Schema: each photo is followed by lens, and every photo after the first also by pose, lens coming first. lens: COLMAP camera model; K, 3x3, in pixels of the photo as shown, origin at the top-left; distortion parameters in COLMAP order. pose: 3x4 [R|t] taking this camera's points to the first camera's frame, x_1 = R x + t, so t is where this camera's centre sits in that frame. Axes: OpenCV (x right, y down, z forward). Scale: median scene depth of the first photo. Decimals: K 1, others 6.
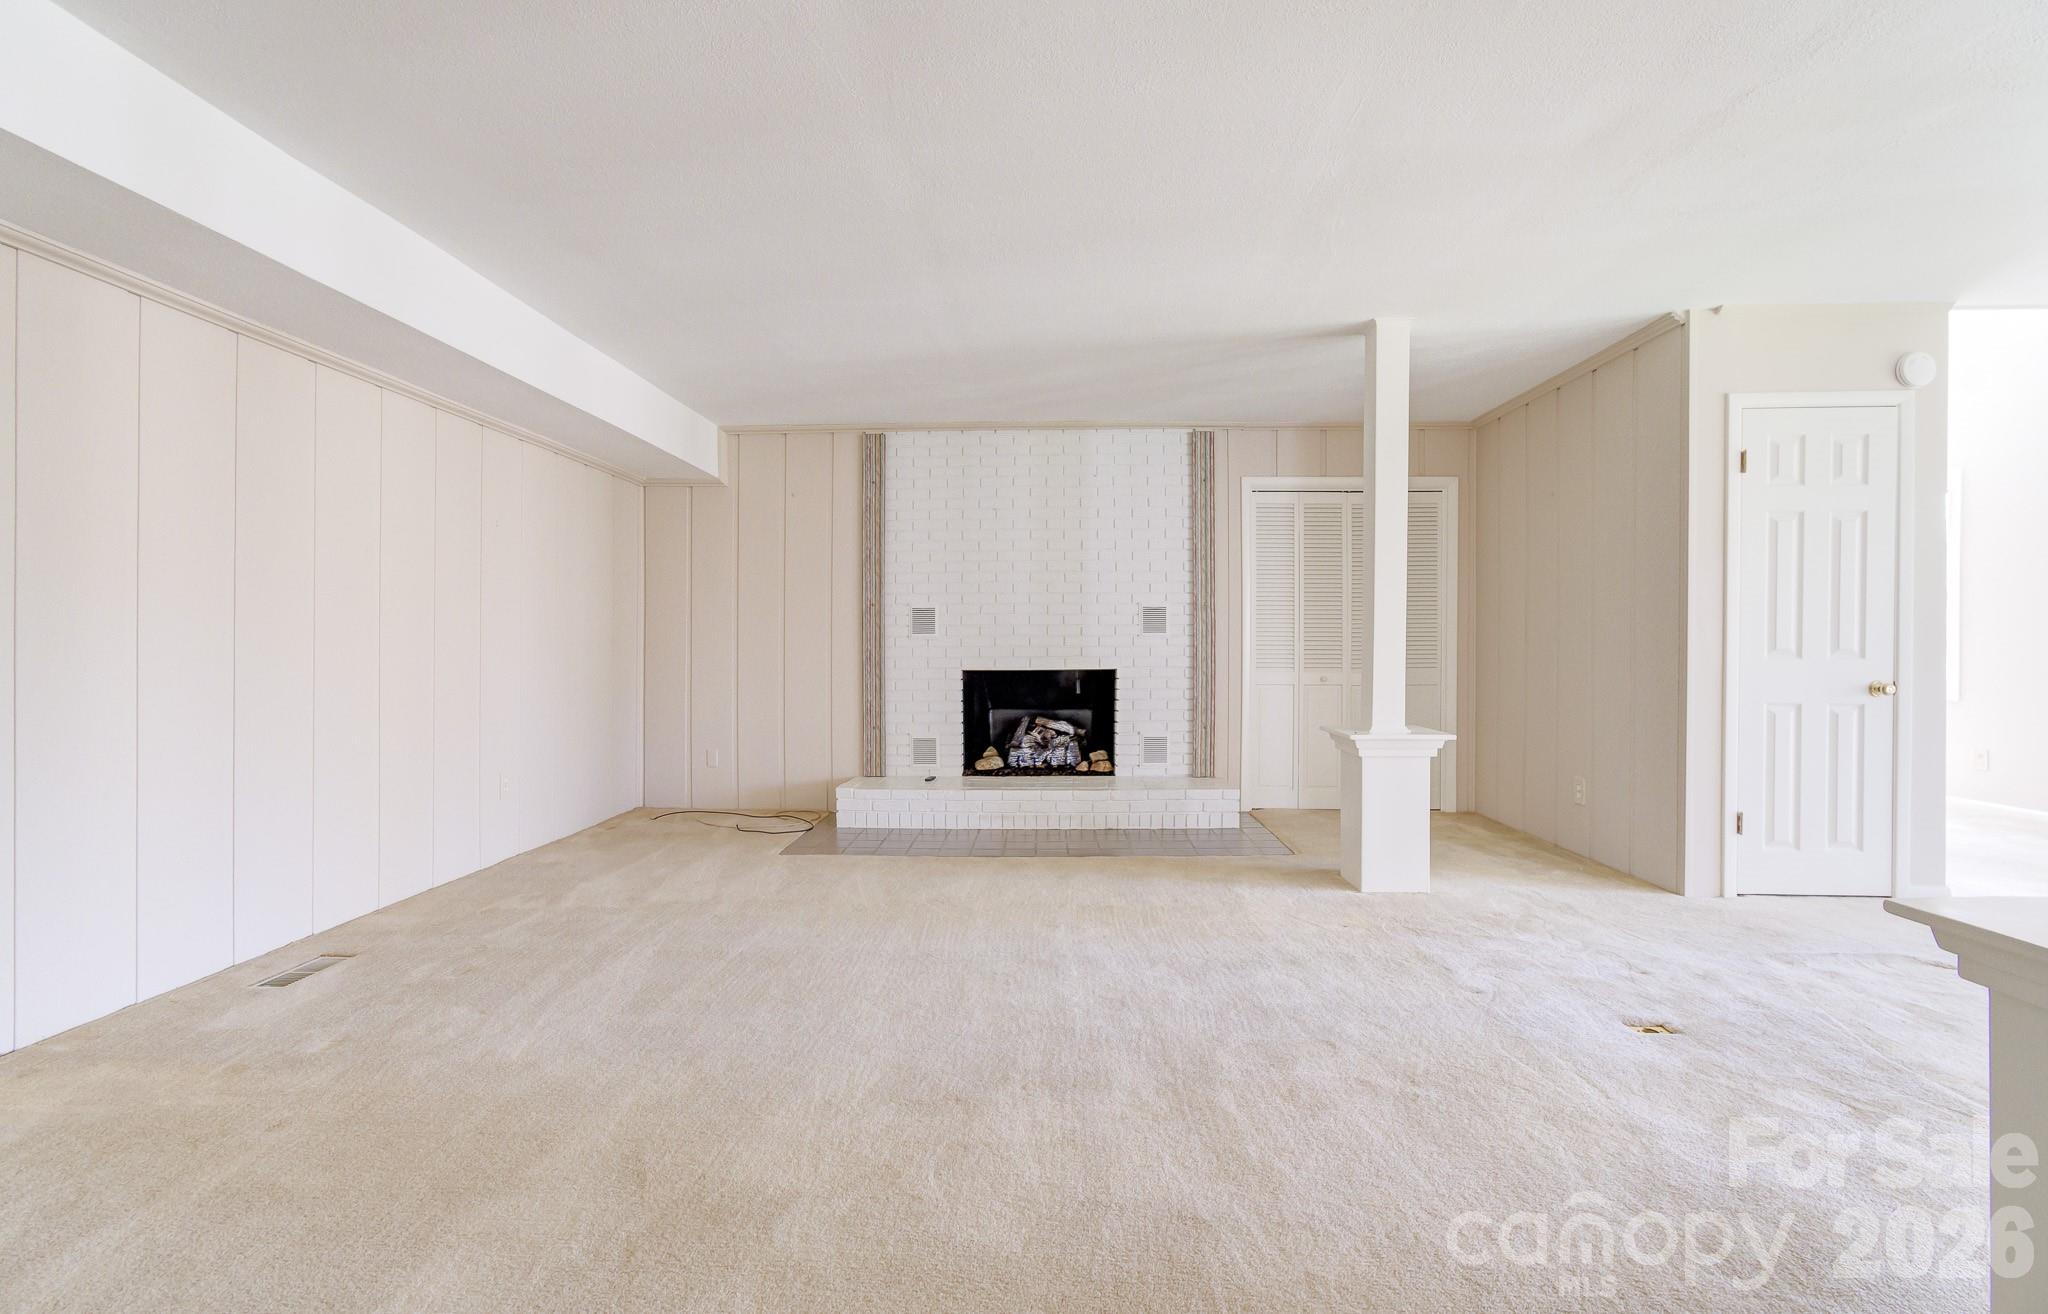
lens RADIAL K [[897.8, 0, 1025.5], [0, 897.8, 642.8], [0, 0, 1]] dist [-0.019257, 0.000641]
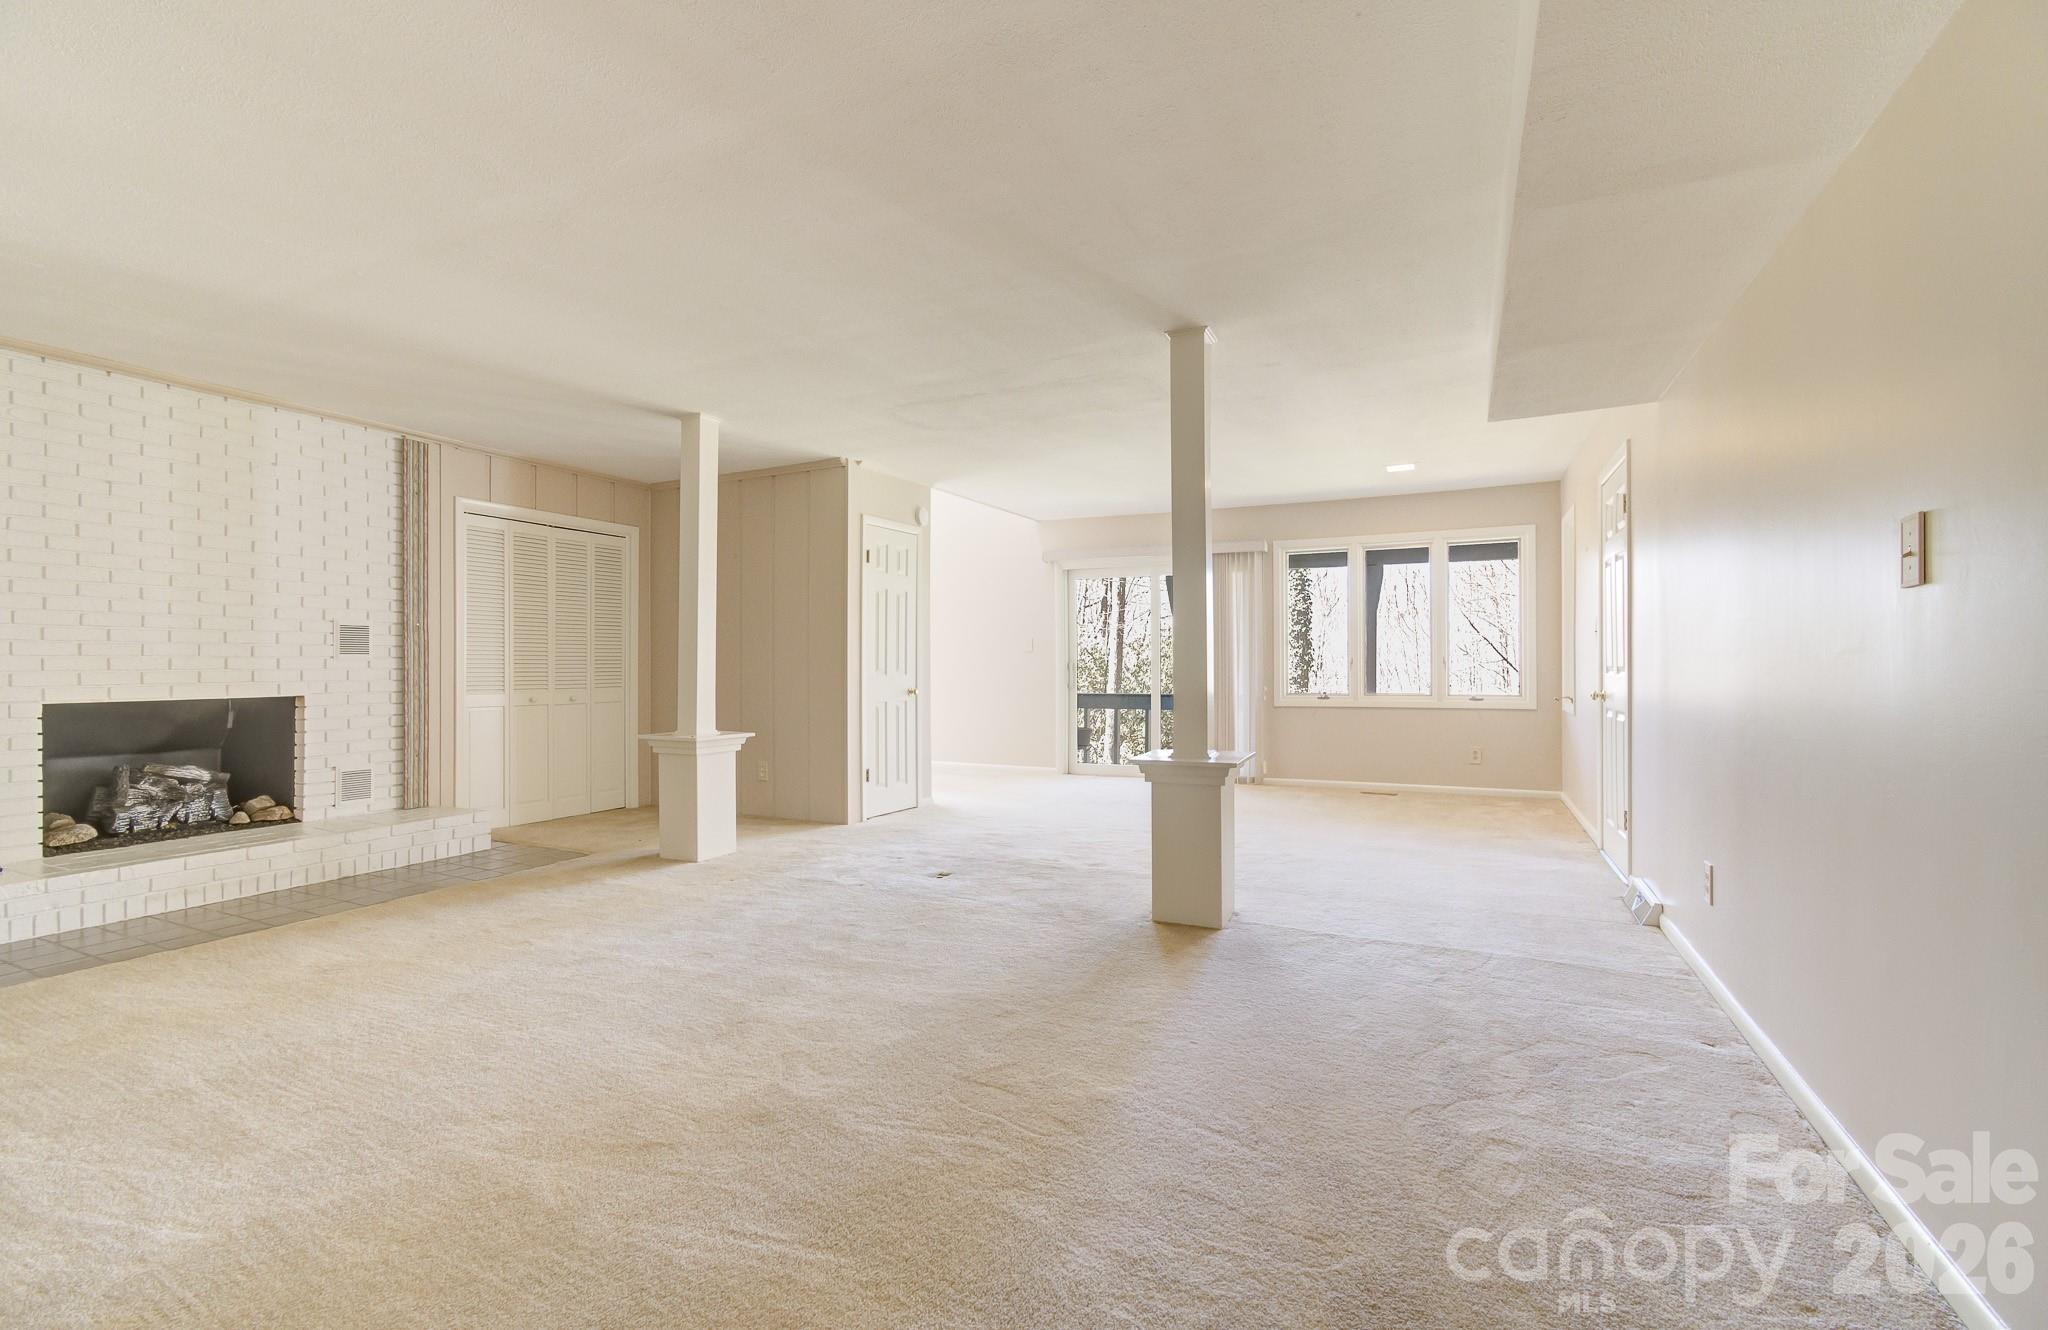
lens RADIAL K [[895.1, 0, 1022.5], [0, 895.1, 665.3], [0, 0, 1]] dist [-0.013601, 0.000257]
pose [[0.409292, -0.000202, 0.912403, -0.393614], [-0.003826, 0.999991, 0.001937, -0.004389], [-0.912395, -0.004283, 0.409288, 0.033774]]
